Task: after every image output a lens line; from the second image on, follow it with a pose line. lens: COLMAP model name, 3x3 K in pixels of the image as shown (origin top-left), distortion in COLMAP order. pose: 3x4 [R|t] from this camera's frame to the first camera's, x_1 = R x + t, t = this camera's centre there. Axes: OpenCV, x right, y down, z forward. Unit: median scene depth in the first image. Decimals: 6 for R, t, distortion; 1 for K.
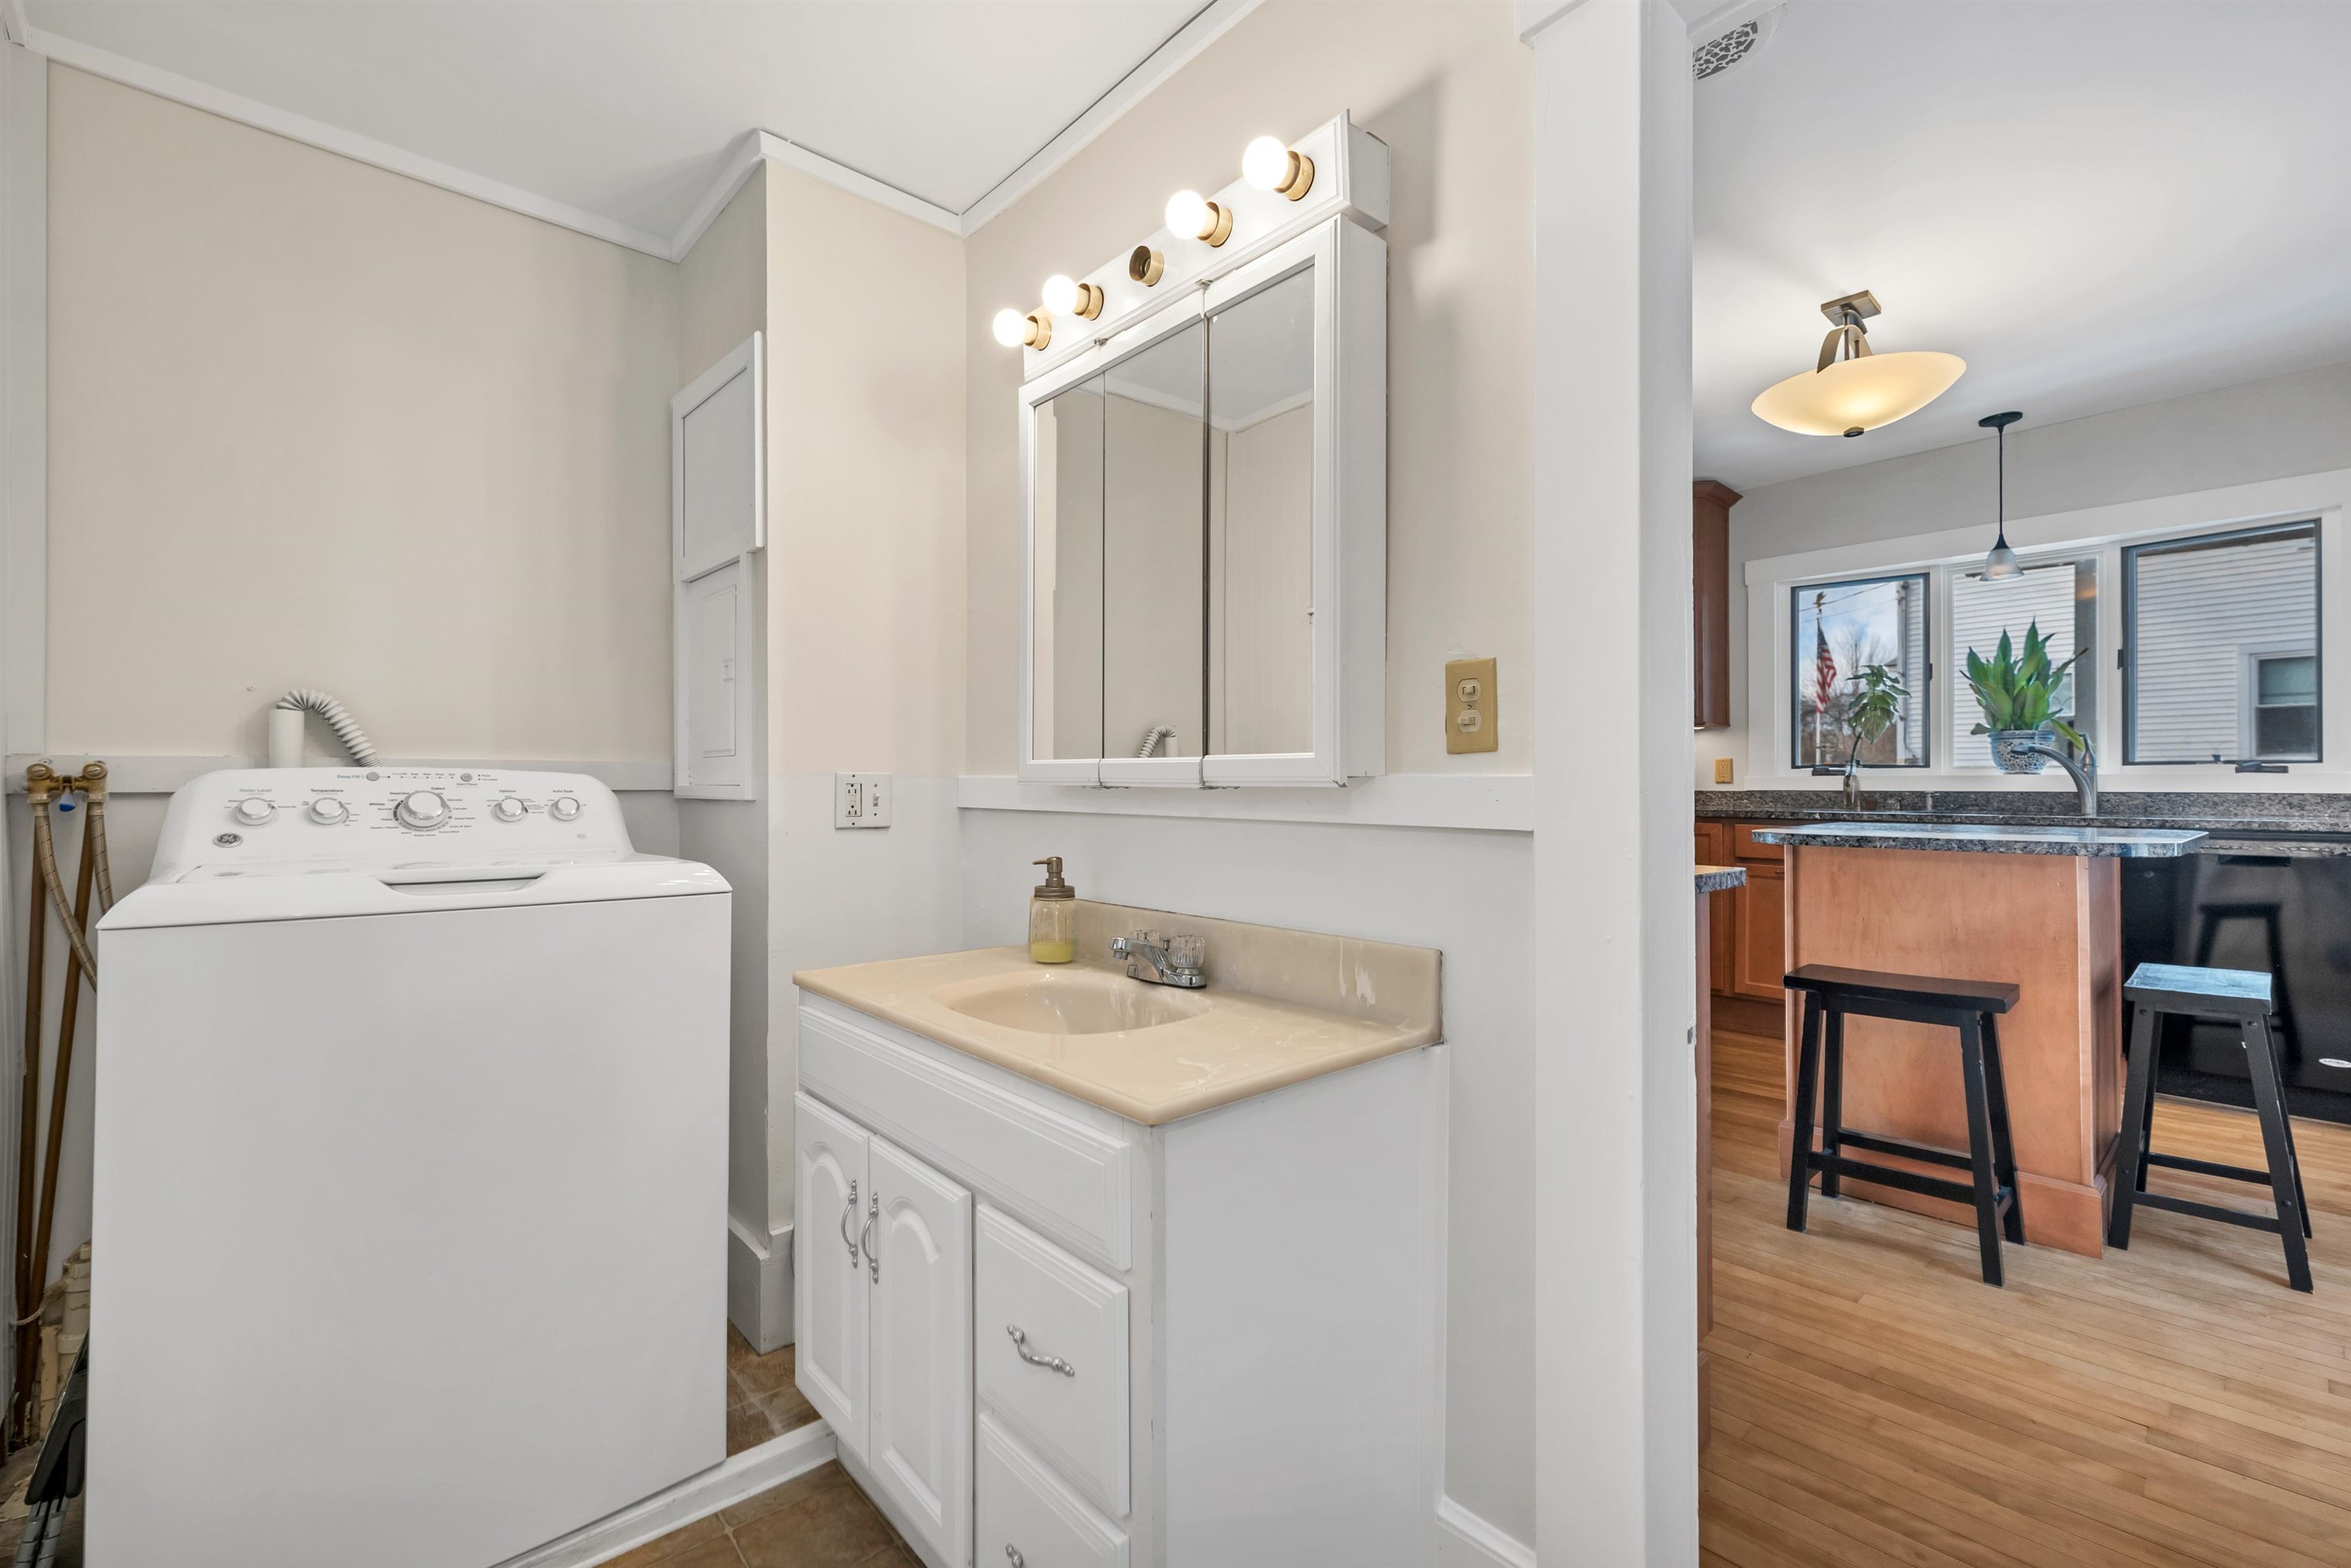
lens RADIAL K [[996.3, 0, 1175.5], [0, 996.3, 784.0], [0, 0, 1]] dist [-0.001374, -0.000371]
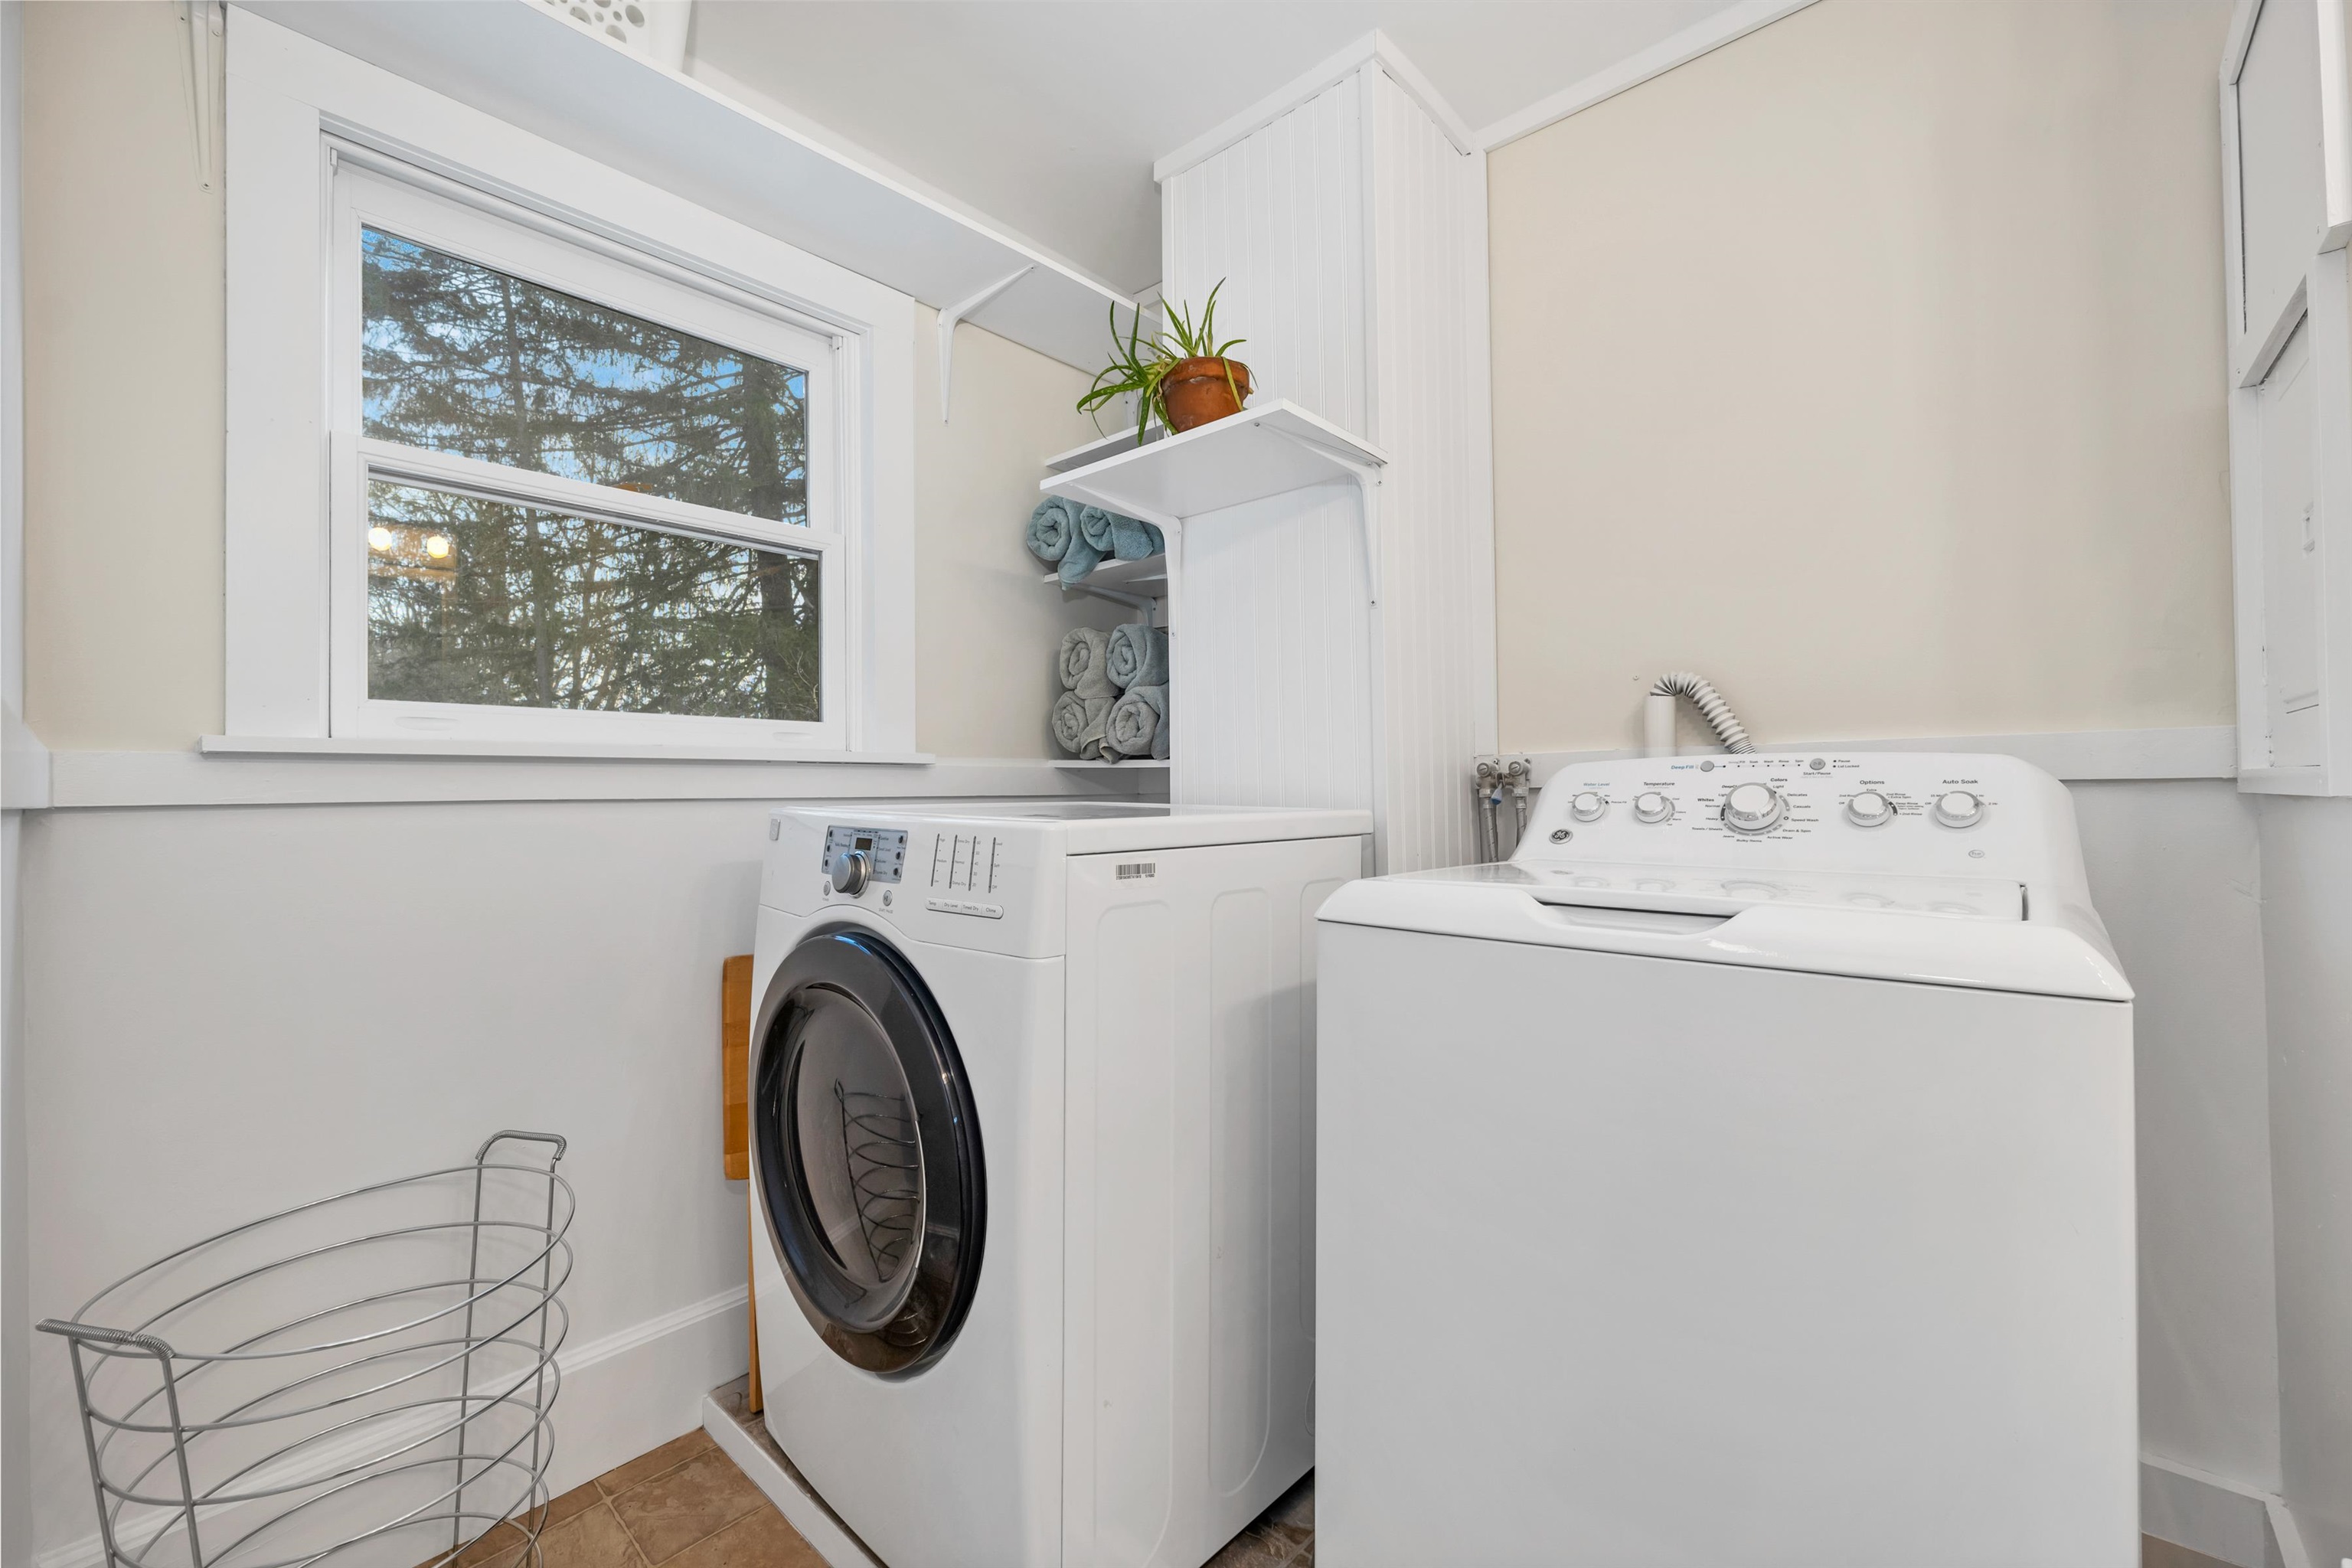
lens RADIAL K [[974.7, 0, 1176.0], [0, 974.7, 784.0], [0, 0, 1]] dist [0.000386, 0.000004]
pose [[0.107764, -0.009966, -0.994127, -0.050533], [0.012819, 0.999881, -0.008634, 0.008125], [0.994094, -0.011813, 0.107879, 0.455930]]
